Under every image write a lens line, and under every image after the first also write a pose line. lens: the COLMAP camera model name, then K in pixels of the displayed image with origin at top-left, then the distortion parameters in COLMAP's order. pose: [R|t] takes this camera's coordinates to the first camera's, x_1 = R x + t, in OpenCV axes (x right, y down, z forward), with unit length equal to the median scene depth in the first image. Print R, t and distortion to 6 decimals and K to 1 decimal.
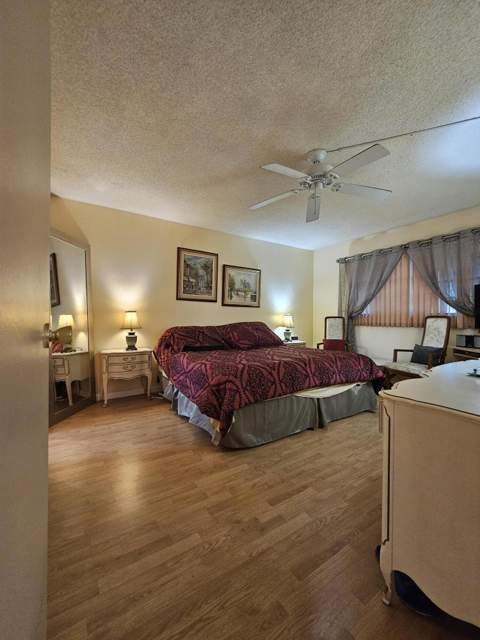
lens RADIAL K [[257.9, 0, 238.9], [0, 257.9, 316.5], [0, 0, 1]] dist [-0.022795, -0.000252]
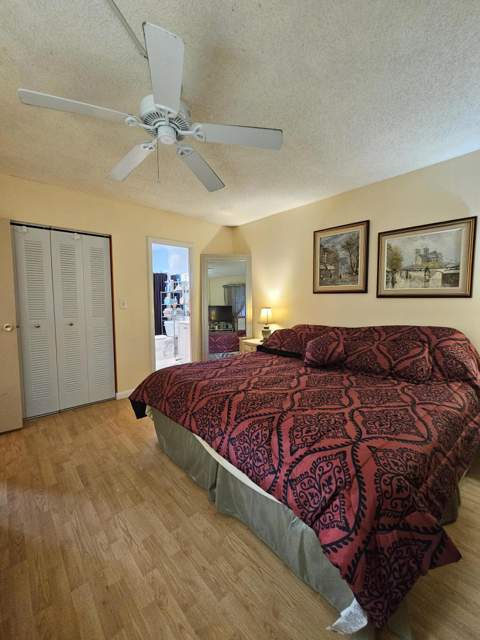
lens RADIAL K [[257.9, 0, 235.7], [0, 257.9, 318.2], [0, 0, 1]] dist [-0.022795, -0.000252]
pose [[0.178631, 0.046468, -0.982818, 0.530091], [0.004555, 0.998834, 0.048053, -0.023780], [0.983906, -0.013060, 0.178211, 0.555937]]
